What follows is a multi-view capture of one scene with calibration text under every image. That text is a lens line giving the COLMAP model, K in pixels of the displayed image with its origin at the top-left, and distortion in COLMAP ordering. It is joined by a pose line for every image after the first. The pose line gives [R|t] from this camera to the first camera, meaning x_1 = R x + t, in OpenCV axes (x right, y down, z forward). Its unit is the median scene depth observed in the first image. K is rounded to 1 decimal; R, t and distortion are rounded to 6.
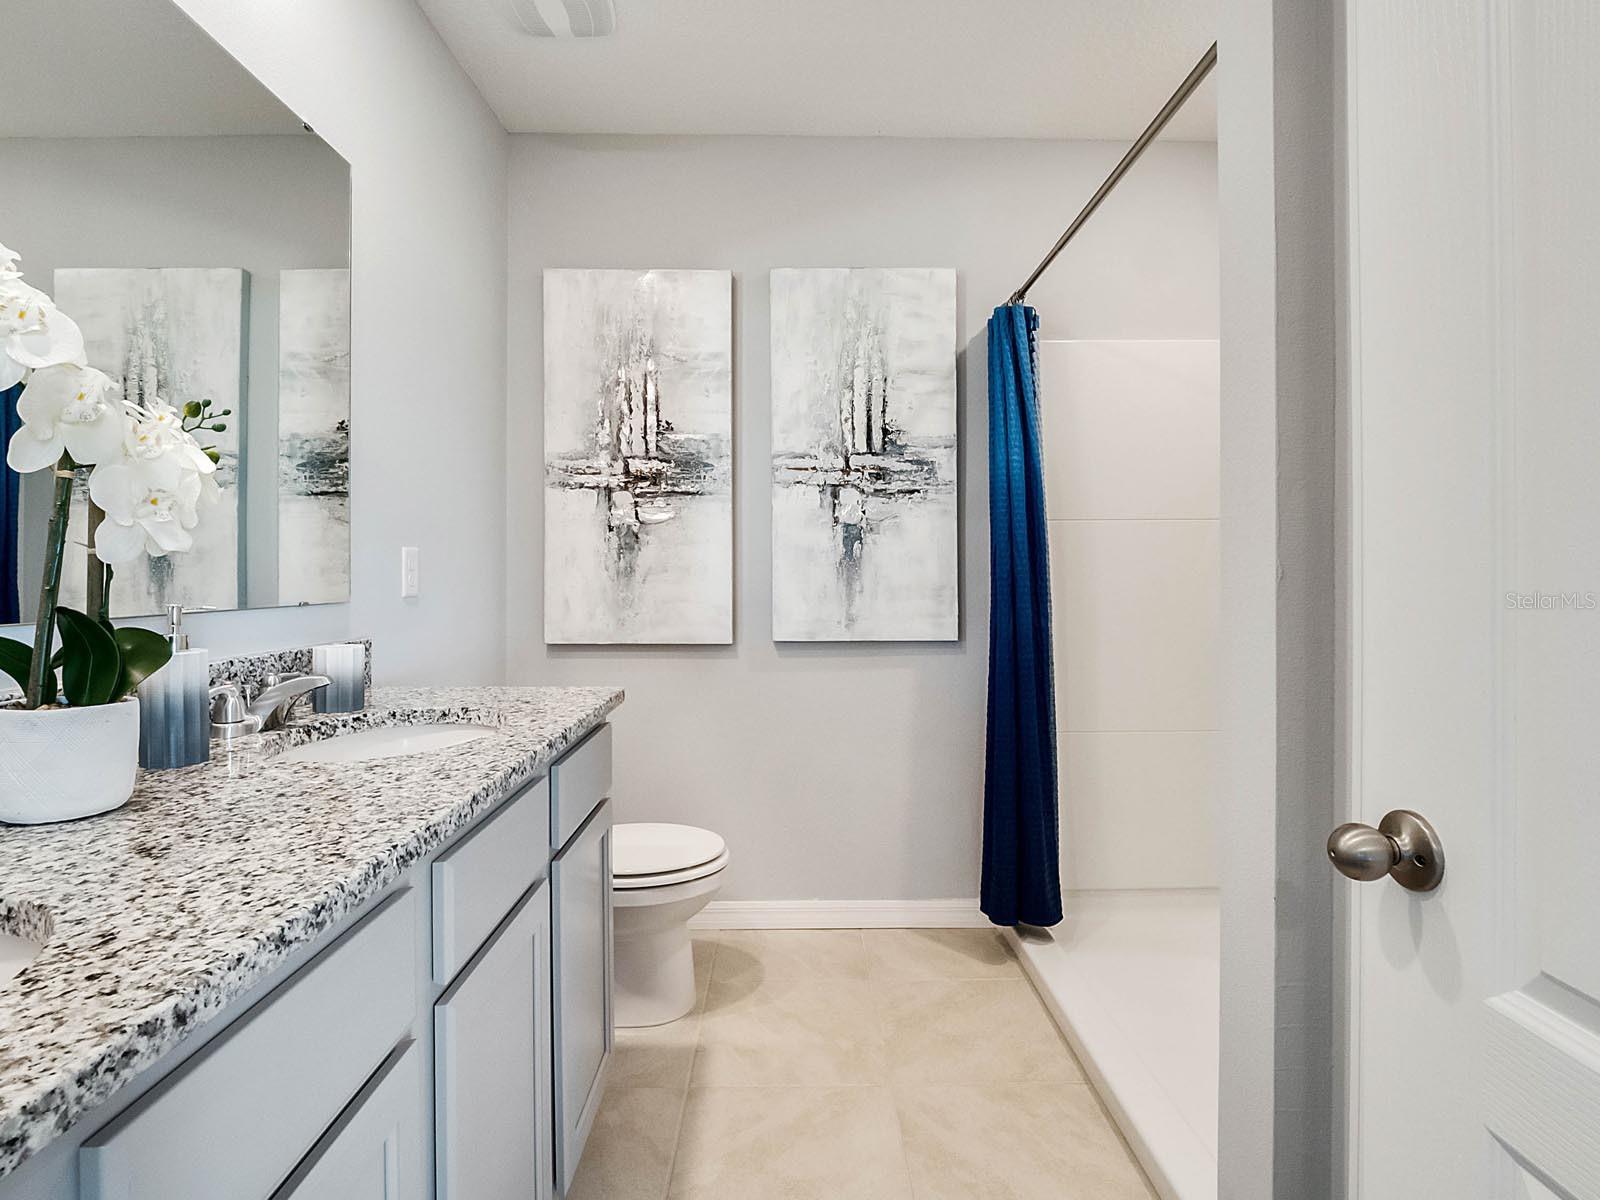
lens RADIAL K [[796.6, 0, 803.7], [0, 796.6, 573.4], [0, 0, 1]] dist [-0.001502, -0.007456]
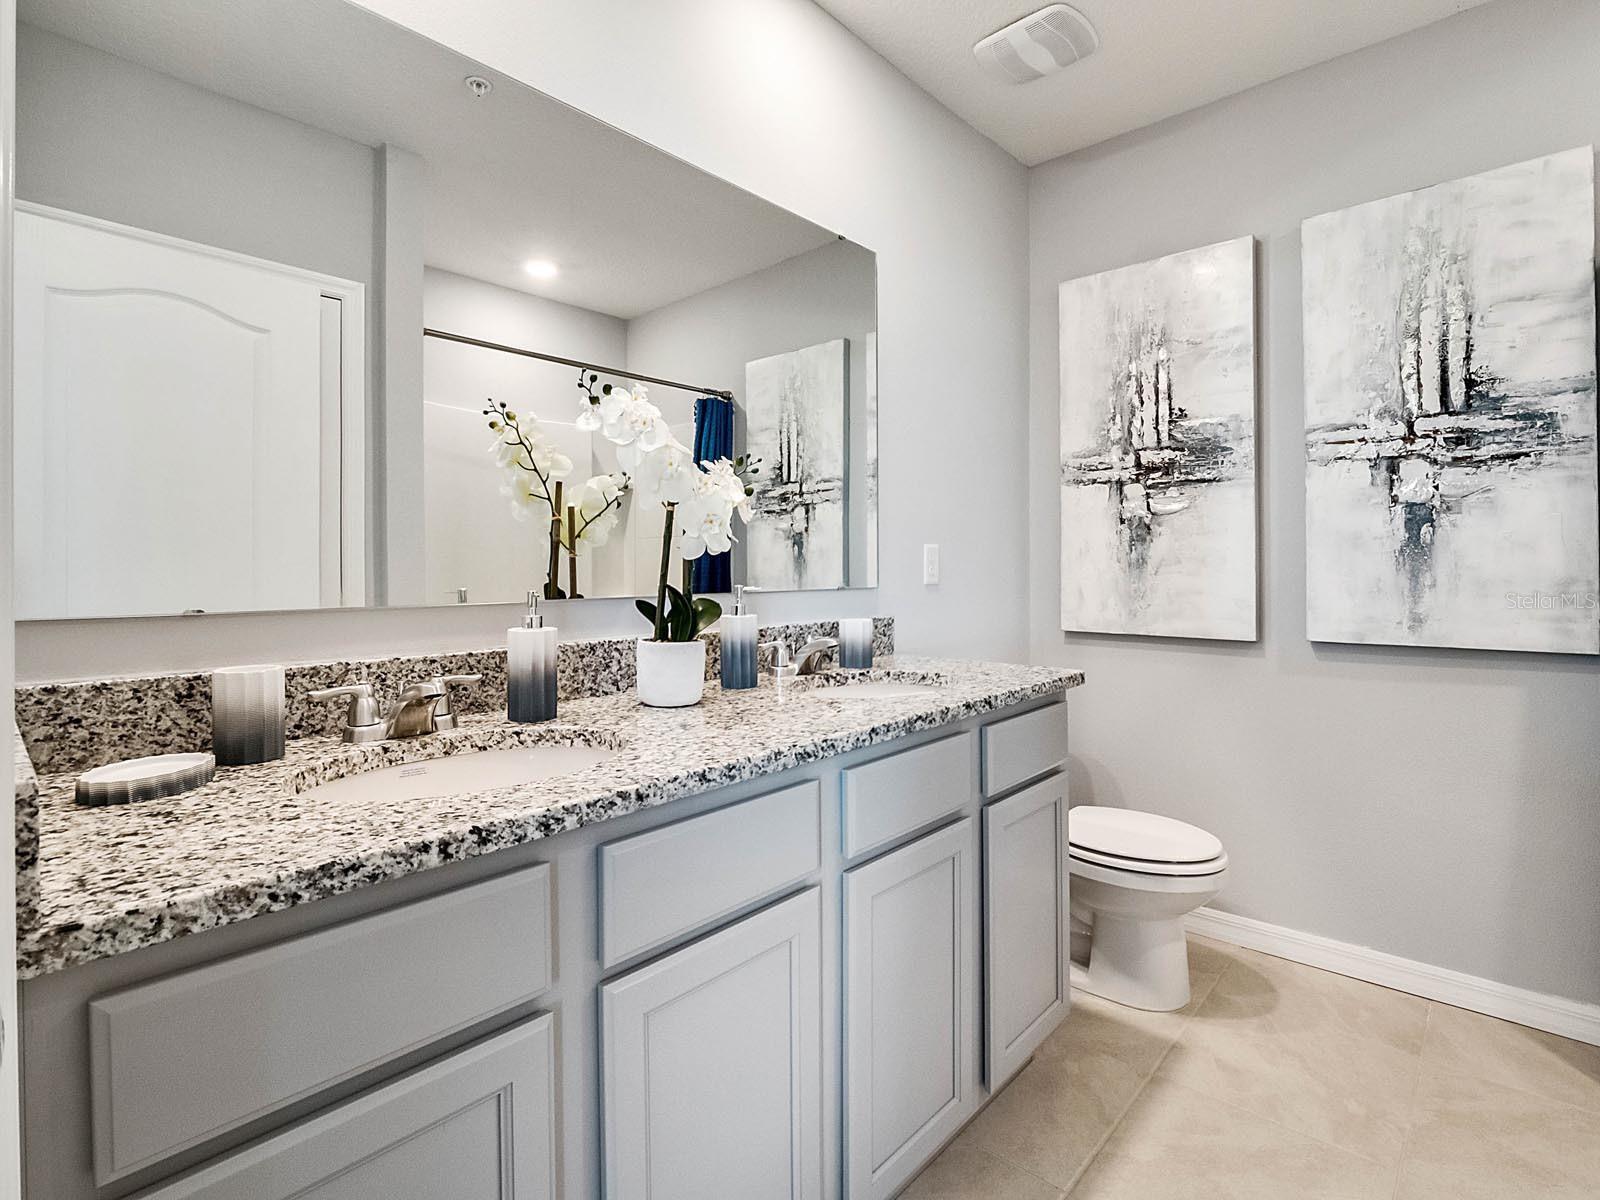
lens RADIAL K [[796.6, 0, 803.7], [0, 796.6, 573.4], [0, 0, 1]] dist [-0.001502, -0.007456]
pose [[0.726791, 0.001490, -0.686857, 0.162477], [0.004093, 0.999970, 0.006500, 0.002393], [0.686846, -0.007536, 0.726764, -0.024402]]
